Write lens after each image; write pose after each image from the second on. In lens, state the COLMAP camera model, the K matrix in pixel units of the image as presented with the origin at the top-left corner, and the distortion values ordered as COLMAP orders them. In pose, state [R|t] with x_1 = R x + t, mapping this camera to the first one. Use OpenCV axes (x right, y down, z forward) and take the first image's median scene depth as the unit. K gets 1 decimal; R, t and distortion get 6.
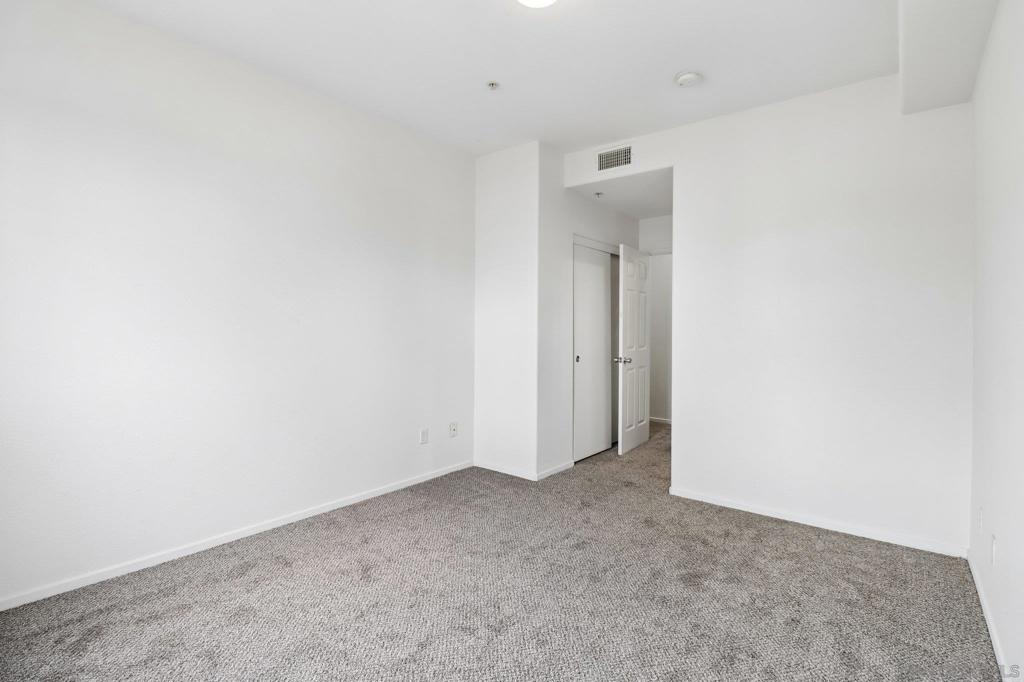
lens RADIAL K [[484.5, 0, 520.3], [0, 484.5, 320.9], [0, 0, 1]] dist [-0.000849, -0.012623]
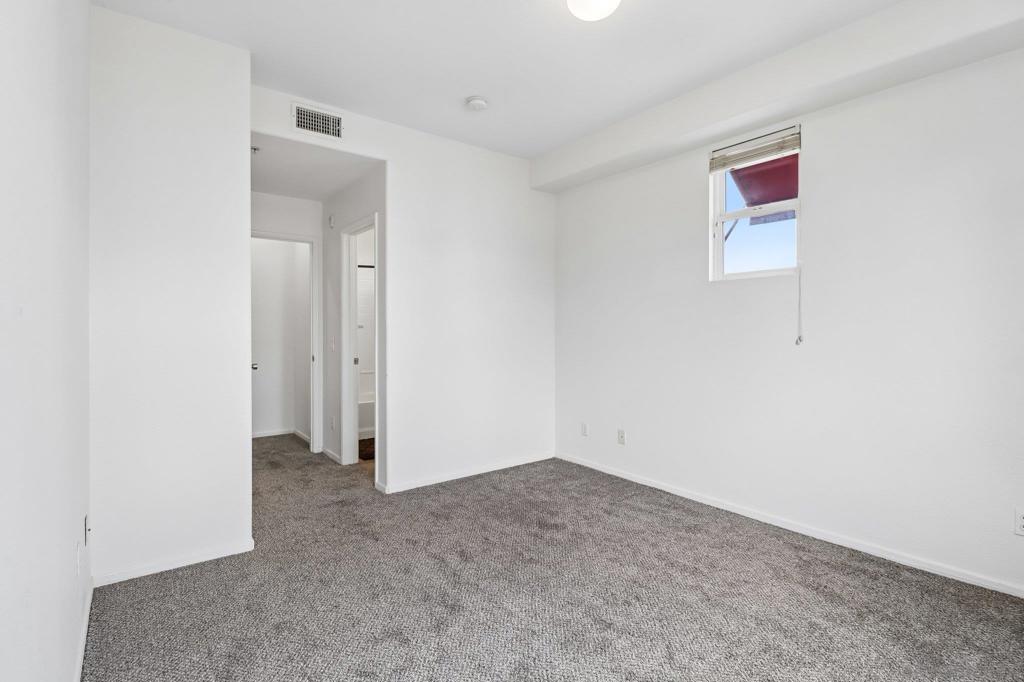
lens RADIAL K [[484.5, 0, 520.3], [0, 484.5, 320.9], [0, 0, 1]] dist [-0.000849, -0.012623]
pose [[0.237814, -0.001208, 0.971310, -0.589322], [-0.014105, 0.999889, 0.004697, -0.002971], [-0.971208, -0.014817, 0.237770, 0.513489]]
